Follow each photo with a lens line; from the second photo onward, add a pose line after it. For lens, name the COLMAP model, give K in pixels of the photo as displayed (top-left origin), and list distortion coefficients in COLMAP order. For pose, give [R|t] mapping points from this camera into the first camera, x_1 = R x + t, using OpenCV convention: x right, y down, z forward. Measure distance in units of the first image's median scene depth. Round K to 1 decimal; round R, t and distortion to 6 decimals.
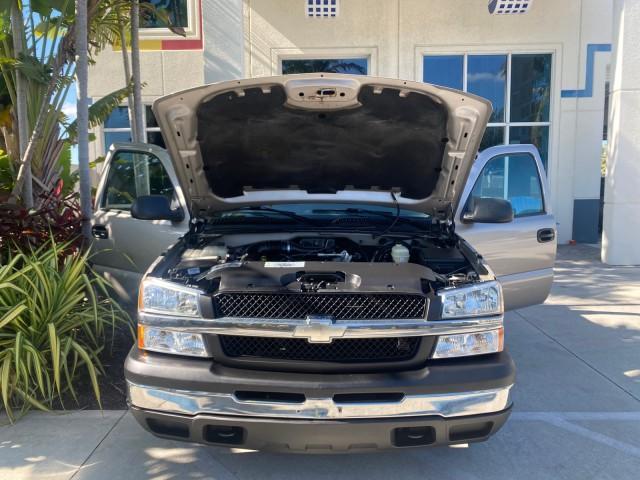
lens RADIAL K [[490.2, 0, 321.8], [0, 490.2, 236.2], [0, 0, 1]] dist [0.024124, -0.027924]
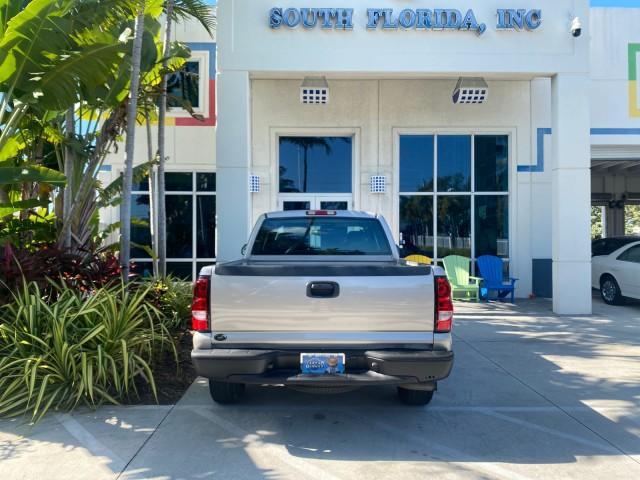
lens RADIAL K [[490.2, 0, 318.7], [0, 490.2, 238.0], [0, 0, 1]] dist [0.024124, -0.027924]
pose [[0.999632, 0.012579, 0.024037, -0.016642], [-0.009689, 0.993115, -0.116739, 0.023223], [-0.025340, 0.116464, 0.992872, -0.184172]]
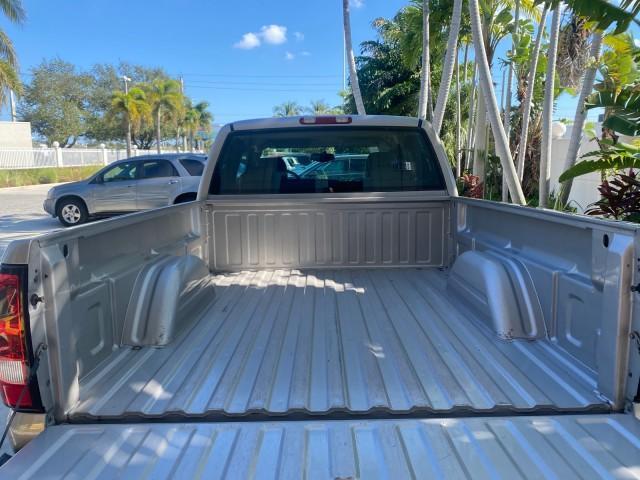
lens RADIAL K [[490.2, 0, 323.6], [0, 490.2, 236.3], [0, 0, 1]] dist [0.024124, -0.027924]
pose [[0.999525, -0.010447, 0.028983, -0.010604], [0.009858, 0.999744, 0.020388, -0.008450], [-0.029188, -0.020093, 0.999372, 0.128722]]
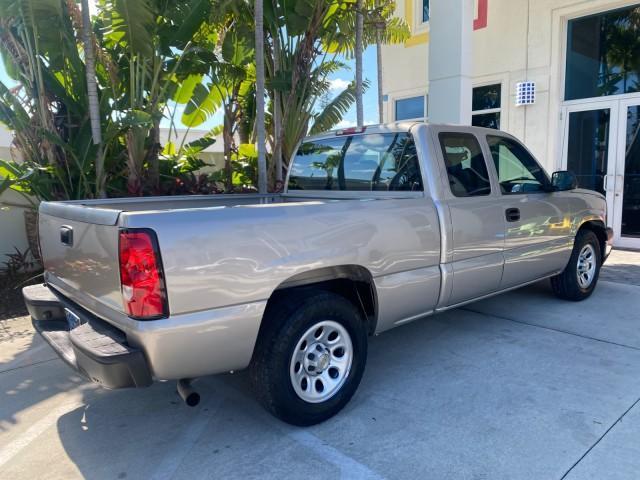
lens RADIAL K [[490.2, 0, 321.1], [0, 490.2, 238.4], [0, 0, 1]] dist [0.024124, -0.027924]
pose [[0.669031, 0.096014, -0.737007, 0.420157], [-0.069758, 0.995355, 0.066347, -0.022525], [0.739954, 0.007024, 0.672621, 0.186508]]
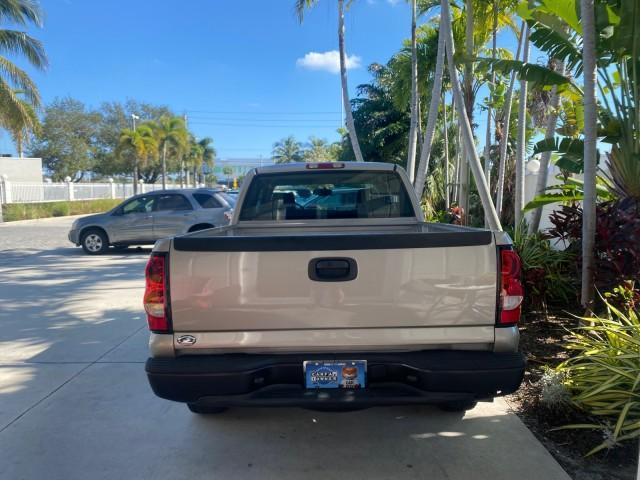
lens RADIAL K [[490.2, 0, 321.8], [0, 490.2, 237.7], [0, 0, 1]] dist [0.024124, -0.027924]
pose [[0.999565, -0.011678, 0.027071, -0.016643], [0.012823, 0.999013, -0.042520, 0.010023], [-0.026548, 0.042849, 0.998729, -0.028494]]
